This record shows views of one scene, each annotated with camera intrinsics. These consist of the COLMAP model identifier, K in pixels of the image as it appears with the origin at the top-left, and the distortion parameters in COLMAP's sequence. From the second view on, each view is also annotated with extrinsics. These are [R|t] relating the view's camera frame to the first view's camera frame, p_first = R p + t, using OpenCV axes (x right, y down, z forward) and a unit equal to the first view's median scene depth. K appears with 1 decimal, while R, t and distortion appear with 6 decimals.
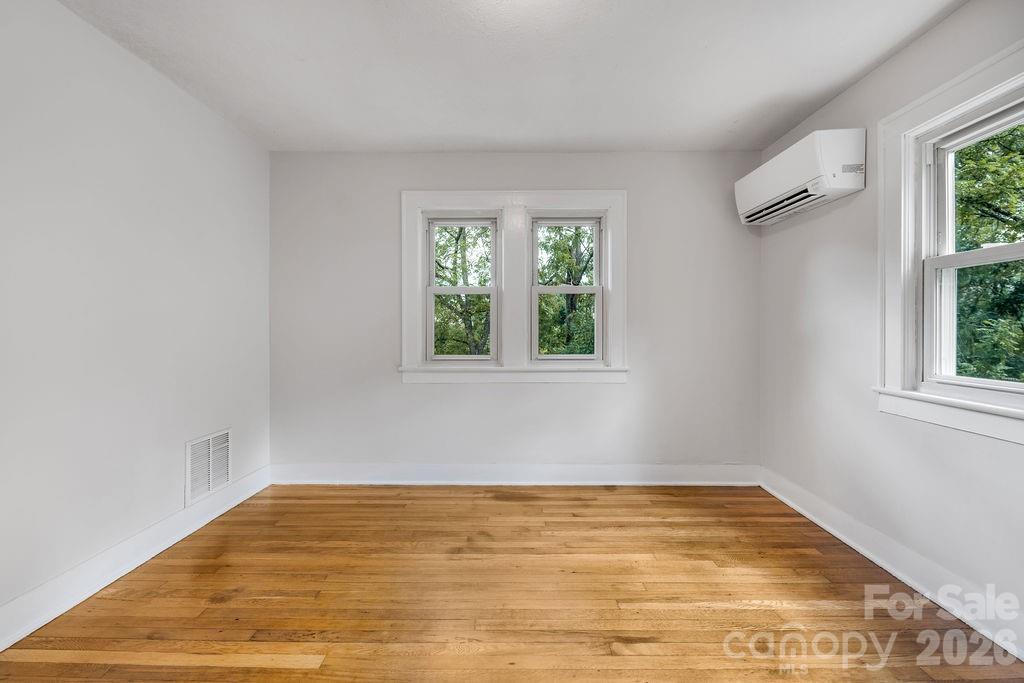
lens RADIAL K [[444.3, 0, 544.8], [0, 444.3, 334.8], [0, 0, 1]] dist [0.027909, 0.000418]
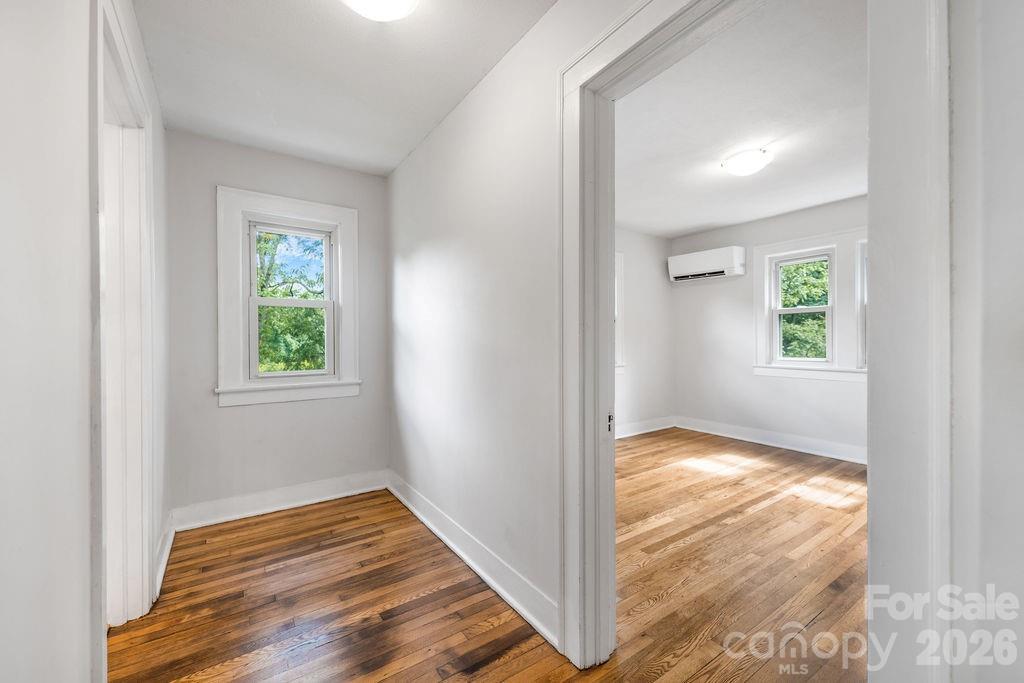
lens RADIAL K [[422.4, 0, 513.3], [0, 422.4, 340.8], [0, 0, 1]] dist [0.008353, -0.004593]
pose [[0.813724, -0.006057, 0.581219, -1.232559], [0.017352, 0.999753, -0.013875, 0.006616], [-0.580992, 0.021375, 0.813629, -0.017173]]
